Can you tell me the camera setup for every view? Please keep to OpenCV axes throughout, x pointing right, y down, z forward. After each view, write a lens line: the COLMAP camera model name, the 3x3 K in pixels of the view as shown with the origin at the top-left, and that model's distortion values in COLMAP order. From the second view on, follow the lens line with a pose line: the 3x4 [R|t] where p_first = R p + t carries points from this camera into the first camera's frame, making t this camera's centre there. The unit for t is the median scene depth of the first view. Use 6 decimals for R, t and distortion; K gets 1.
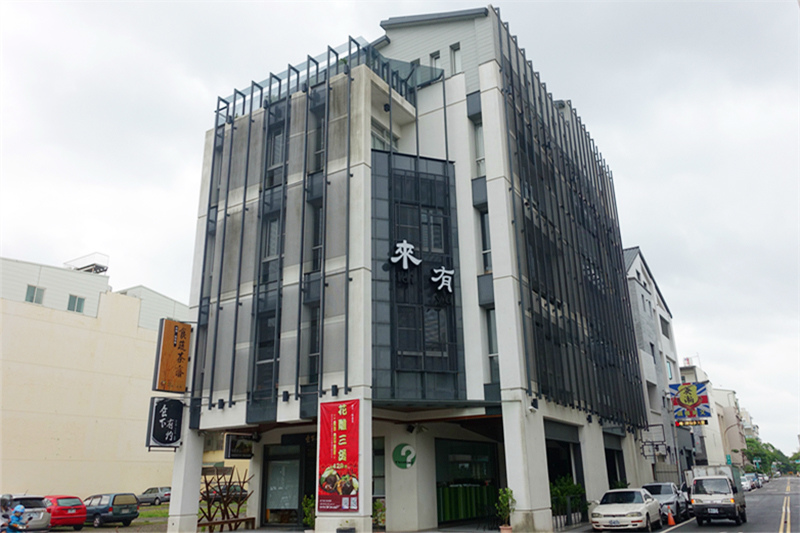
lens RADIAL K [[617.1, 0, 400.0], [0, 617.1, 266.5], [0, 0, 1]] dist [0.008077, 0.000137]
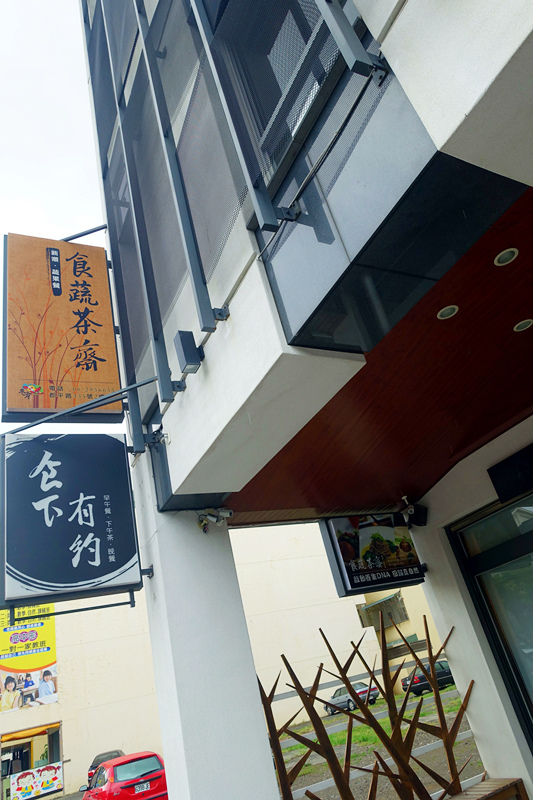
lens RADIAL K [[553.2, 0, 266.5], [0, 553.2, 400.0], [0, 0, 1]] dist [-0.001976, -0.000337]
pose [[0.838082, -0.396530, -0.374677, -0.194602], [0.355864, 0.917919, -0.175456, 0.290379], [0.413497, 0.013712, 0.910402, 0.830148]]
